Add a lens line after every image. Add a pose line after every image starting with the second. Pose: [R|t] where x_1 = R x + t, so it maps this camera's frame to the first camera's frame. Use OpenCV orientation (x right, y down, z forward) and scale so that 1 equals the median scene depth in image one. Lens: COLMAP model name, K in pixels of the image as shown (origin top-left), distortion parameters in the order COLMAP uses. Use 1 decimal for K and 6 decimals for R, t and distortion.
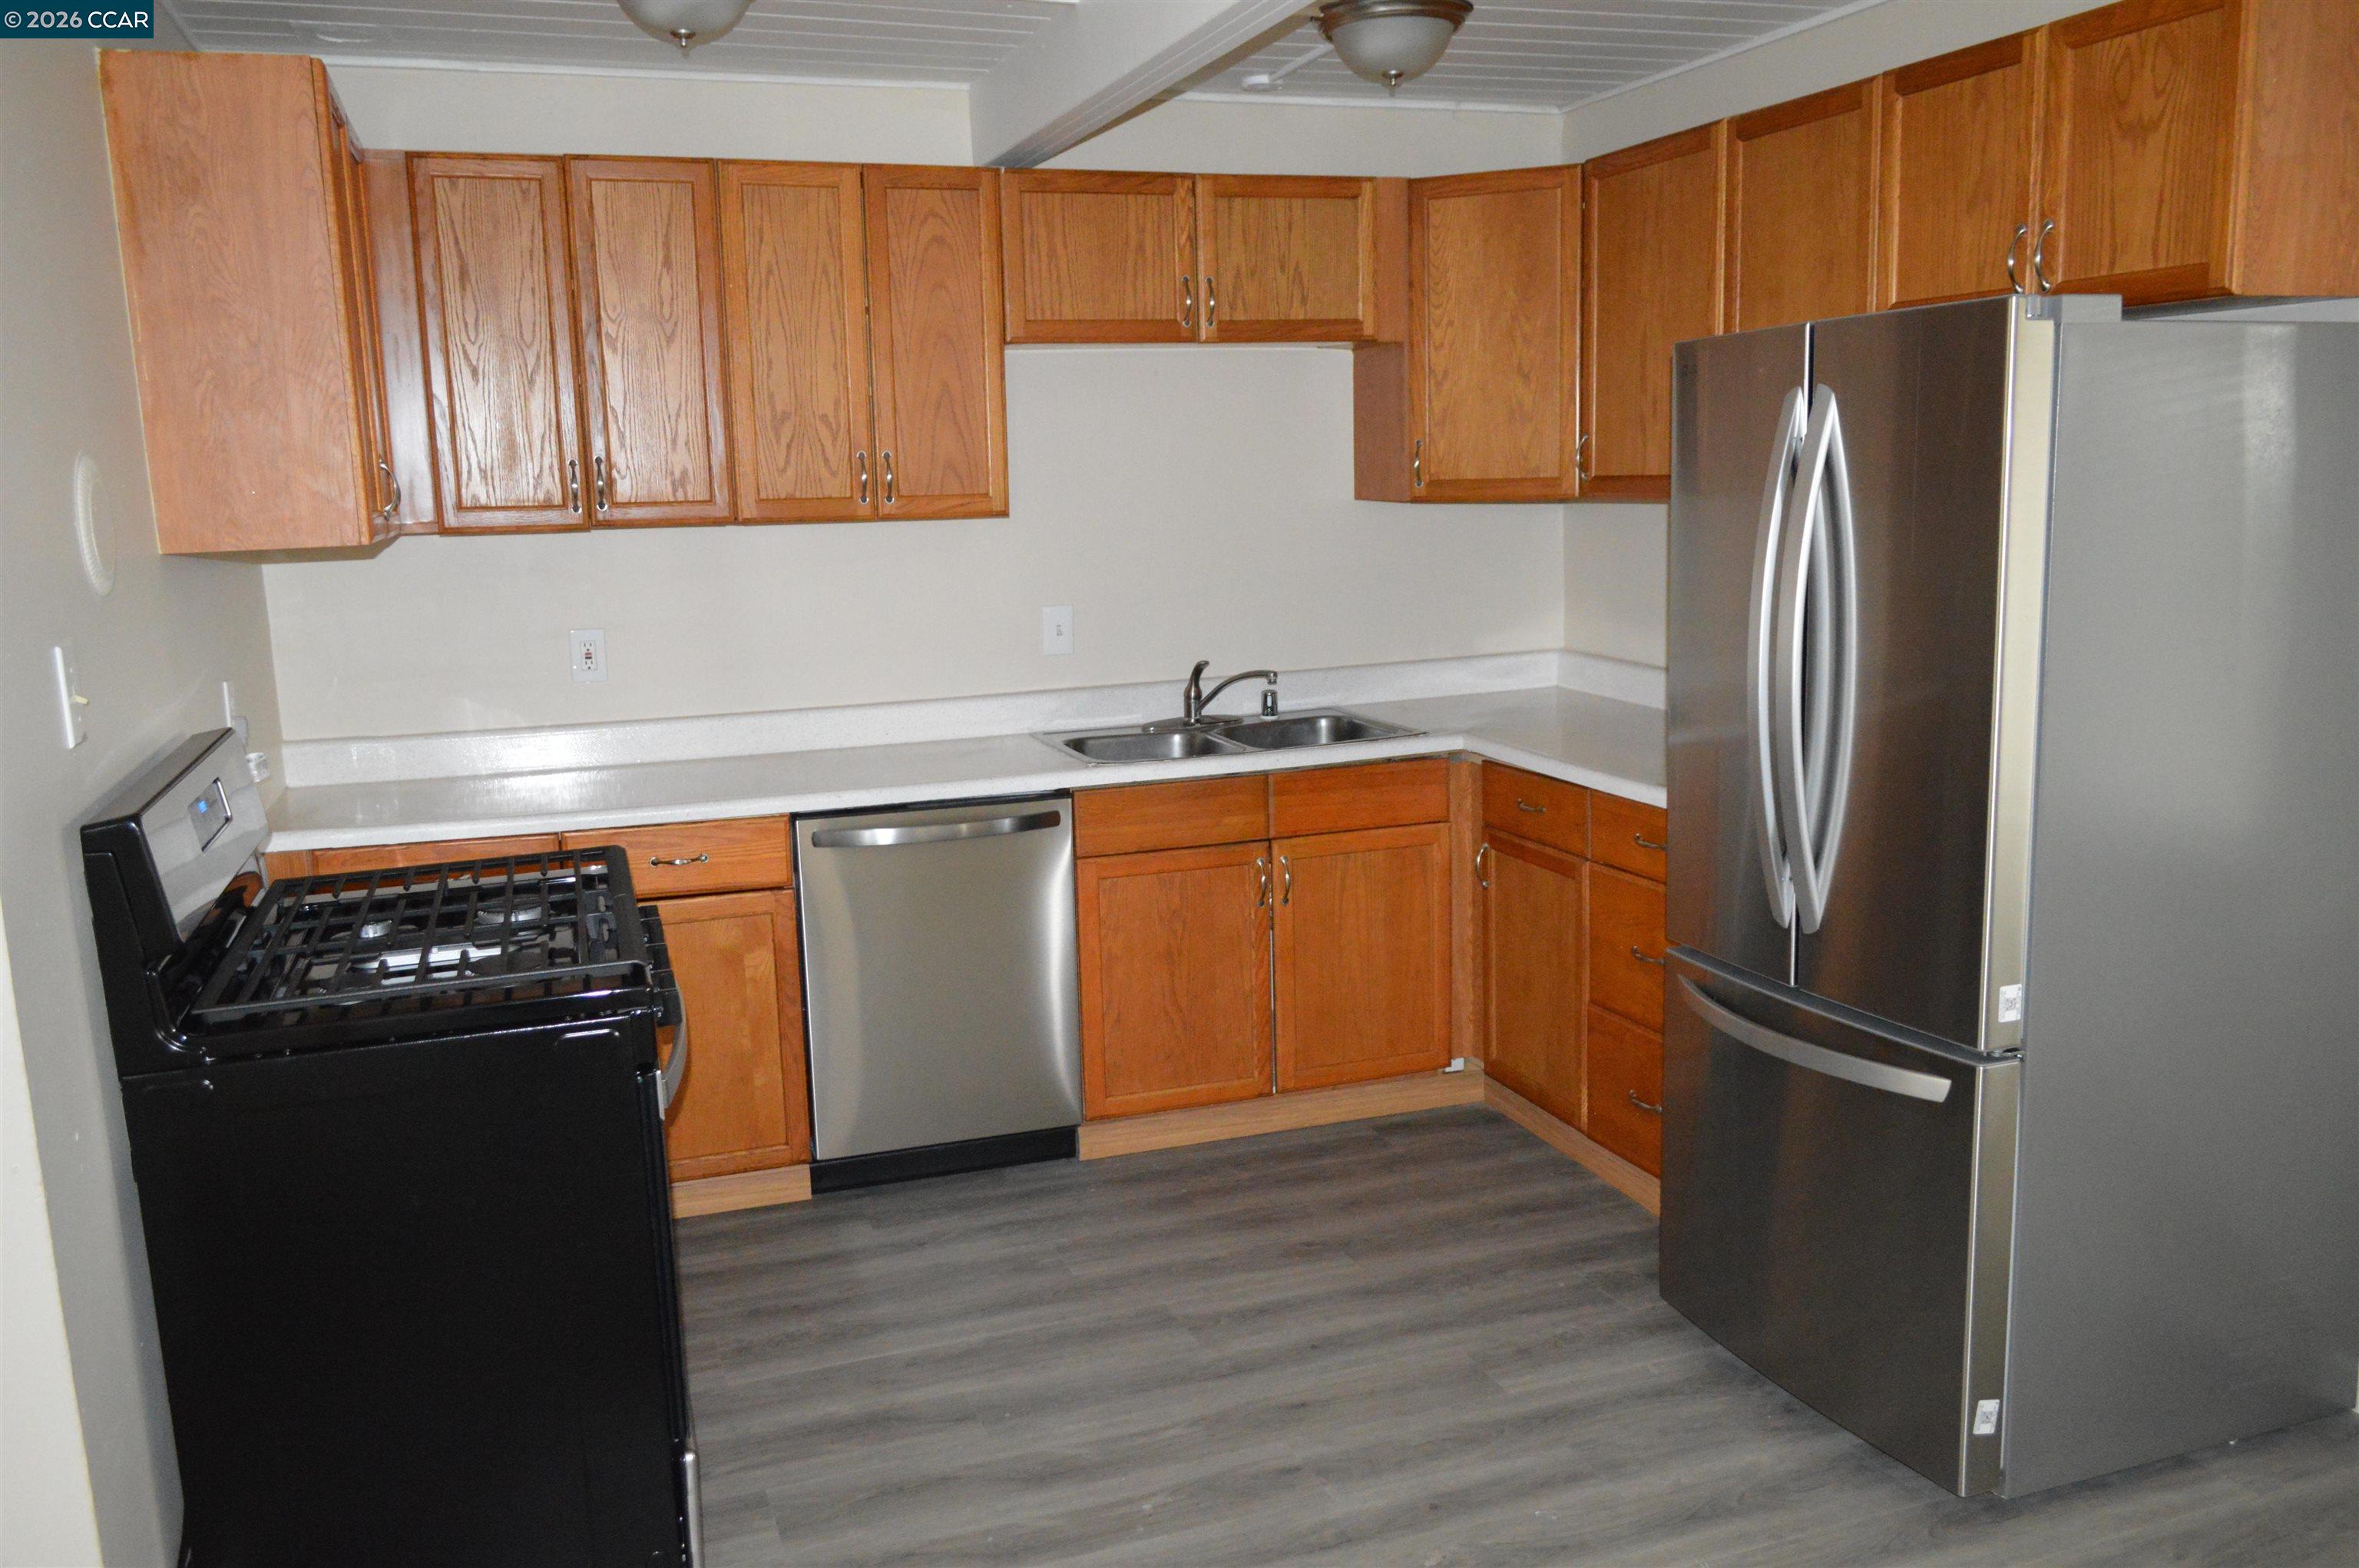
lens RADIAL K [[1906.3, 0, 1179.5], [0, 1906.3, 784.0], [0, 0, 1]] dist [-0.000875, 0.004041]
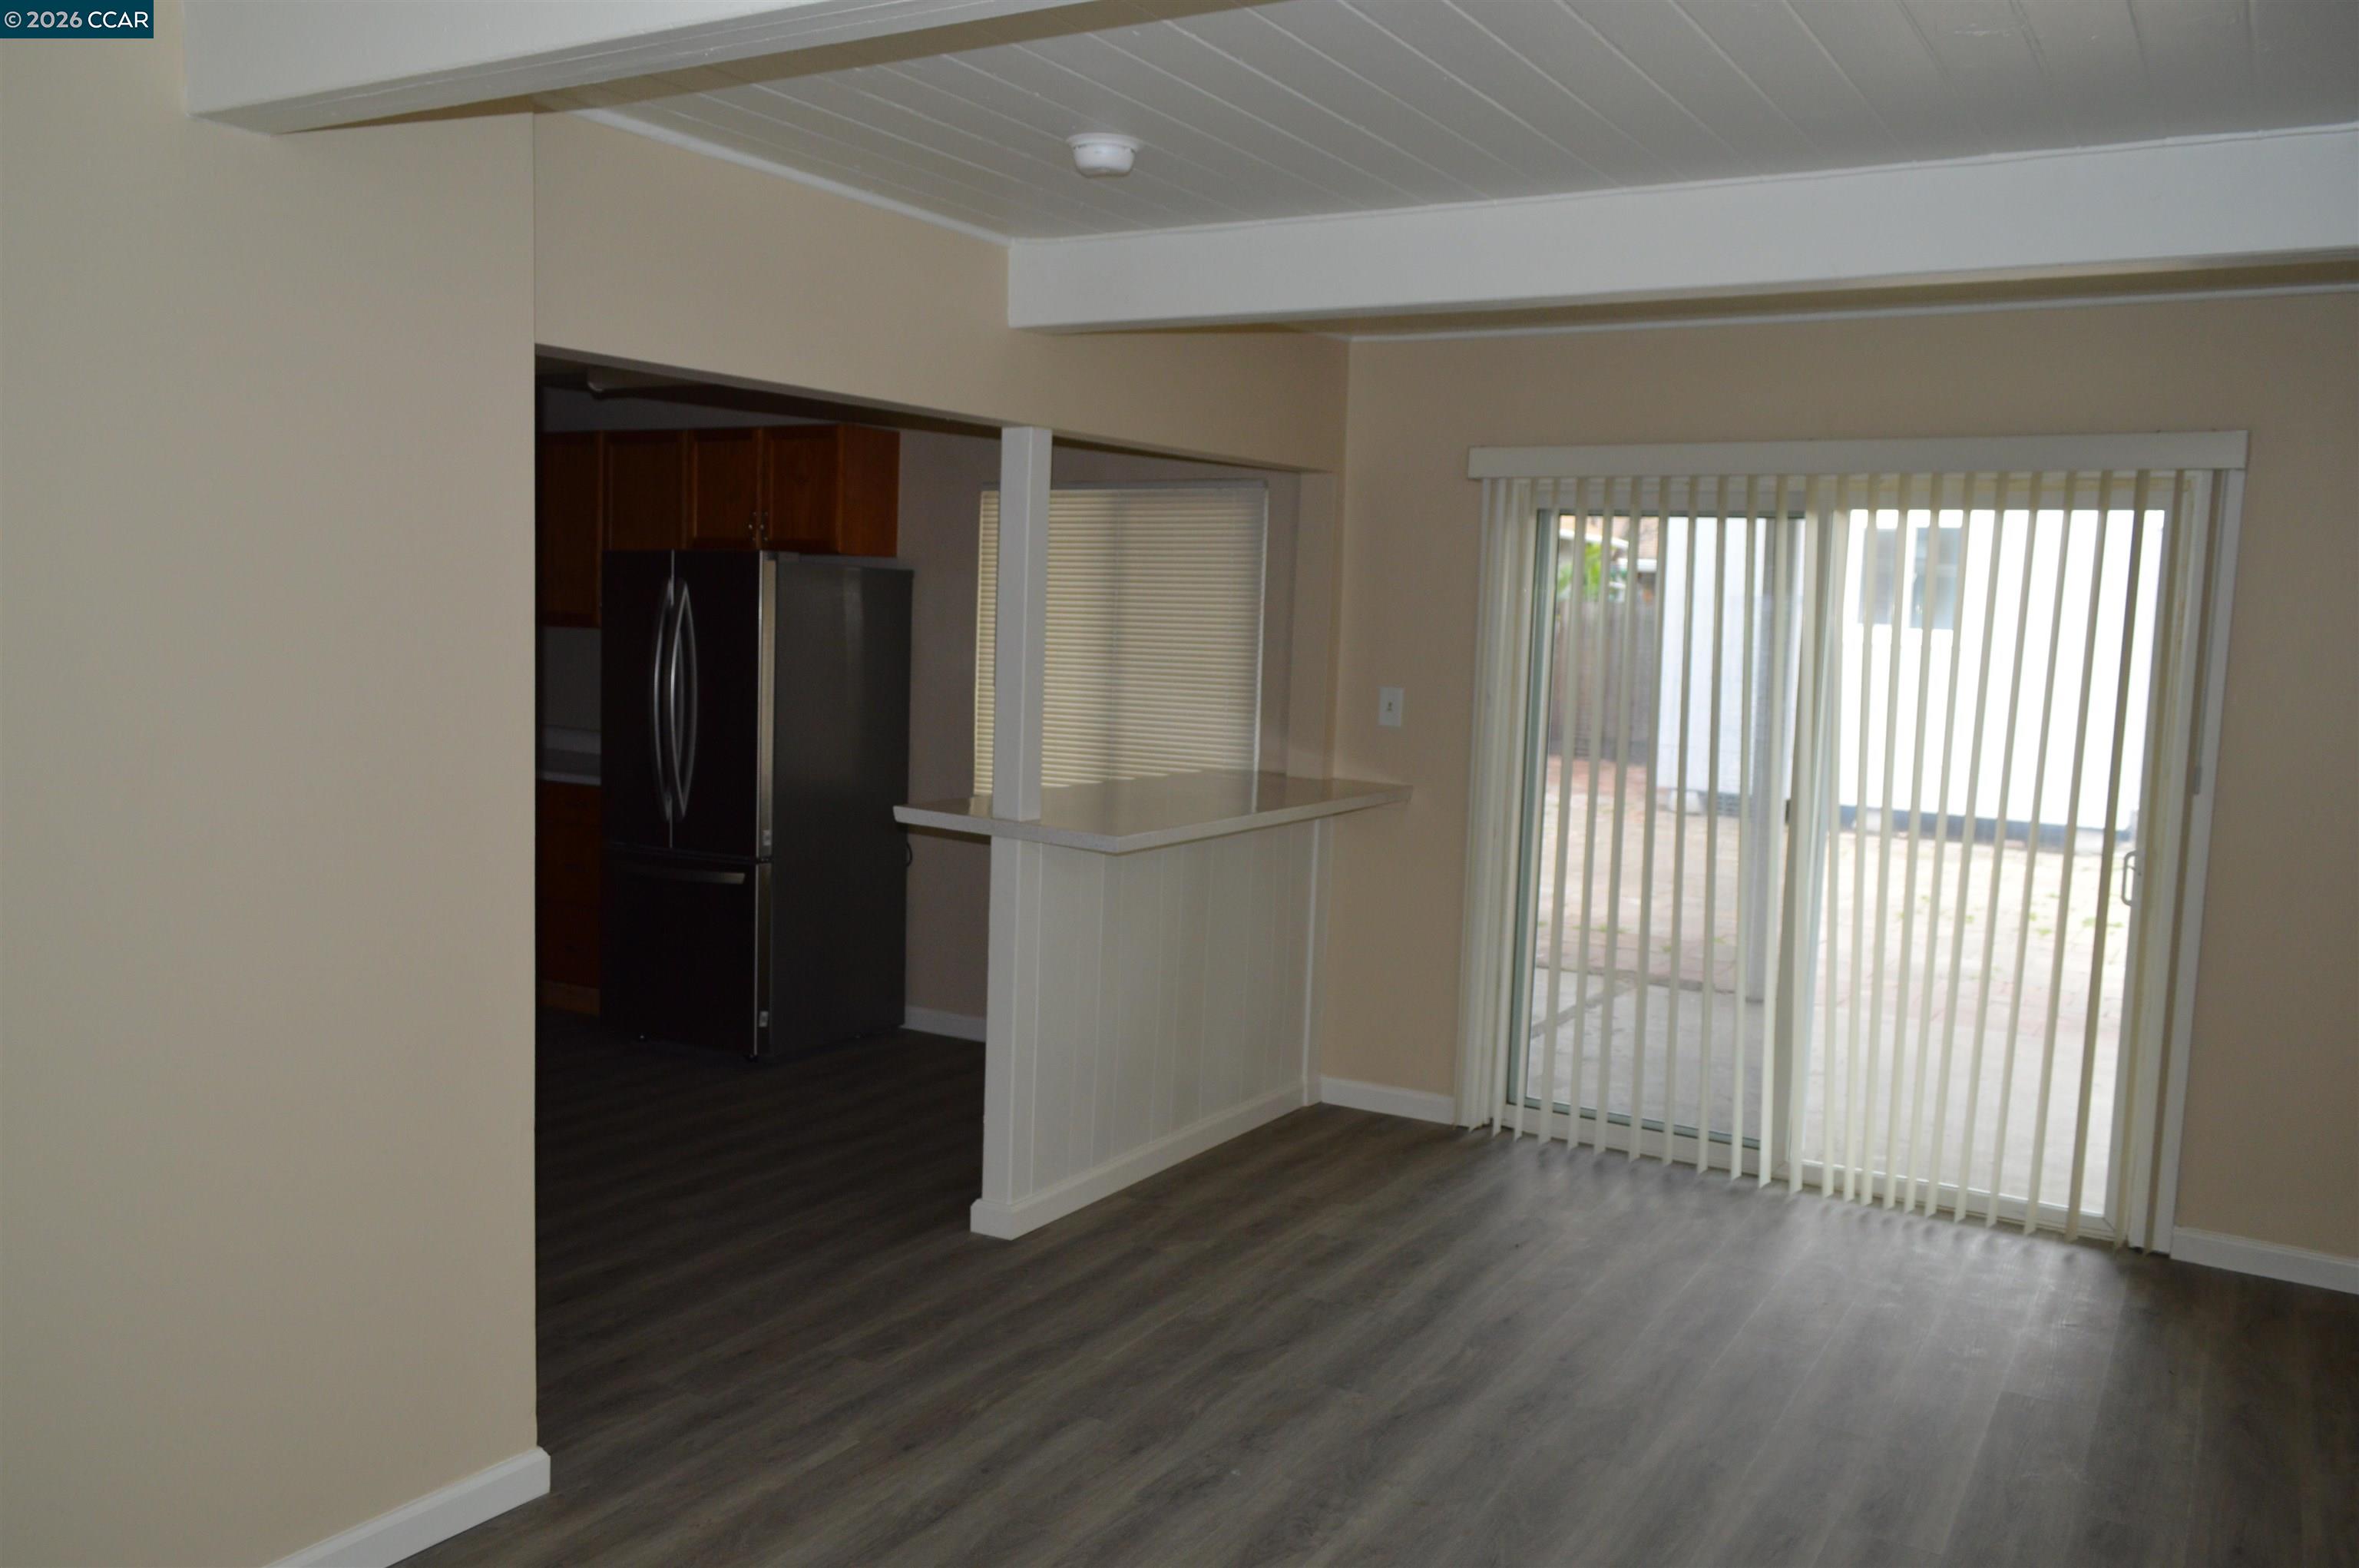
lens RADIAL K [[1825.8, 0, 1179.5], [0, 1825.8, 784.0], [0, 0, 1]] dist [-0.125746, 0.000574]
pose [[0.775148, -0.005034, 0.631759, -0.395390], [0.048901, 0.997446, -0.052052, 0.124863], [-0.629884, 0.071242, 0.773415, -0.719228]]
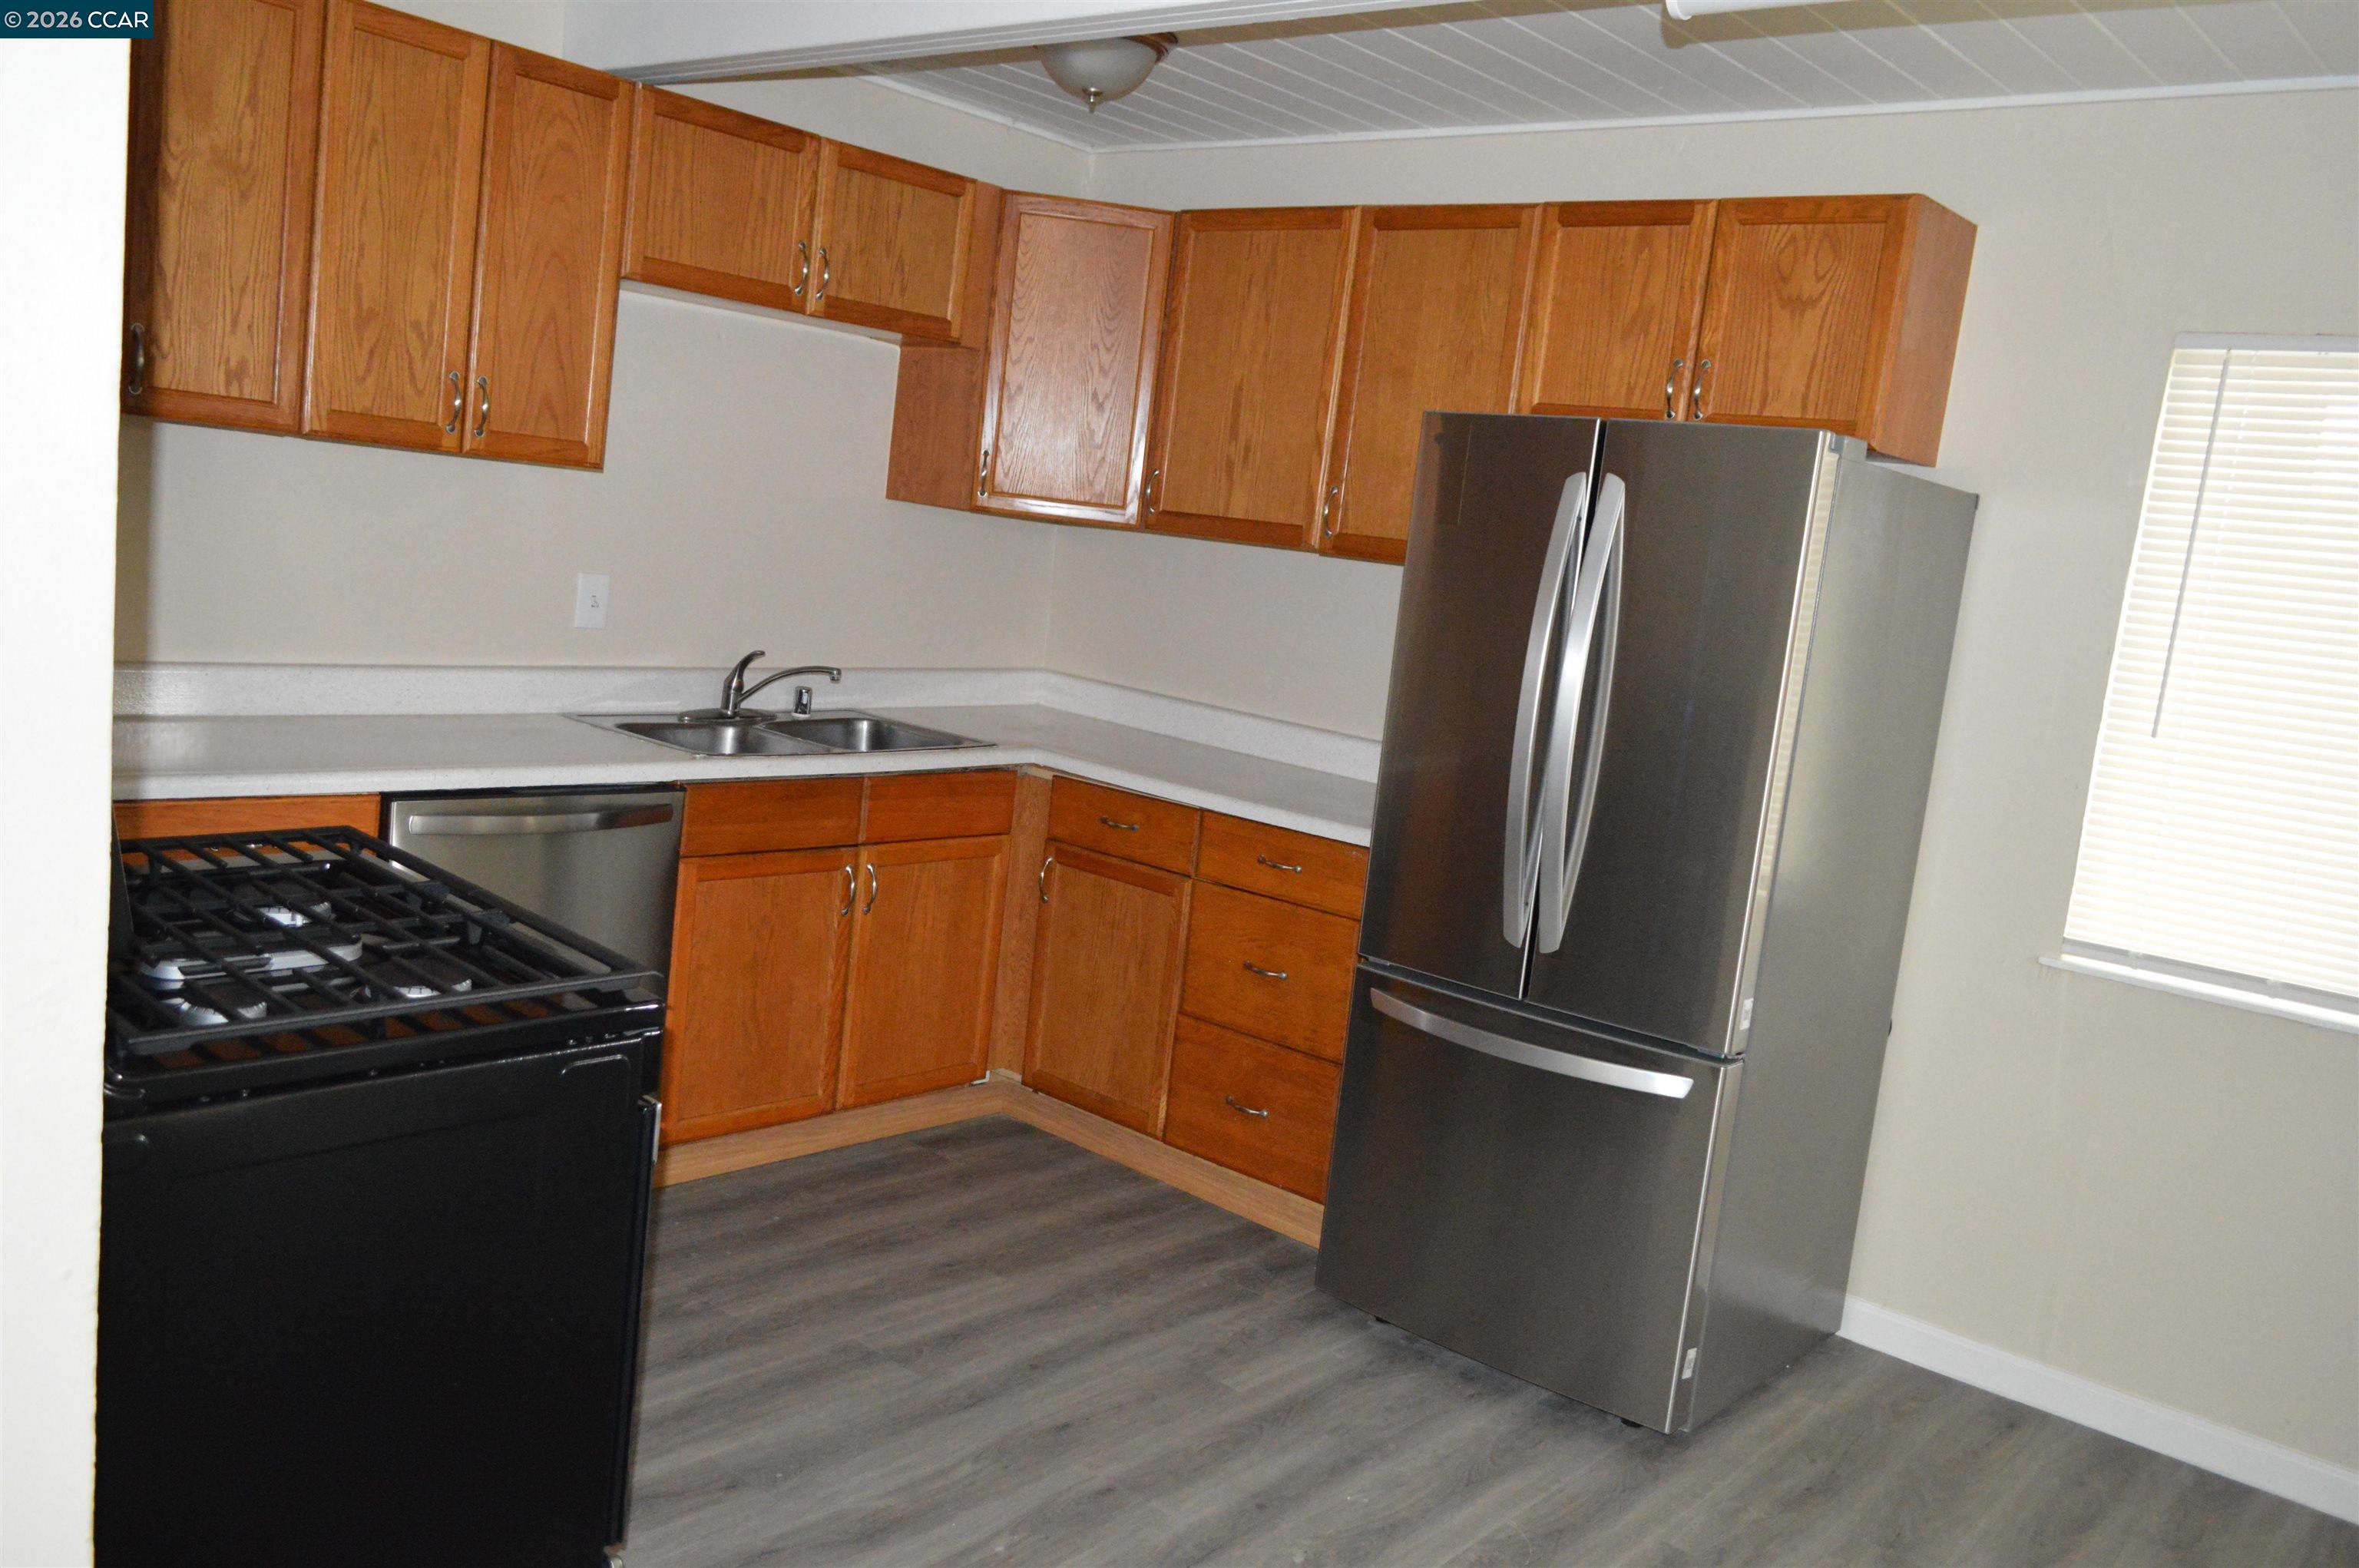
lens RADIAL K [[1906.3, 0, 1179.5], [0, 1906.3, 784.0], [0, 0, 1]] dist [-0.000875, 0.004041]
pose [[0.857032, 0.055894, 0.512223, -0.320358], [-0.053639, 0.998376, -0.019195, 0.008533], [-0.512464, -0.011025, 0.858638, 0.101343]]
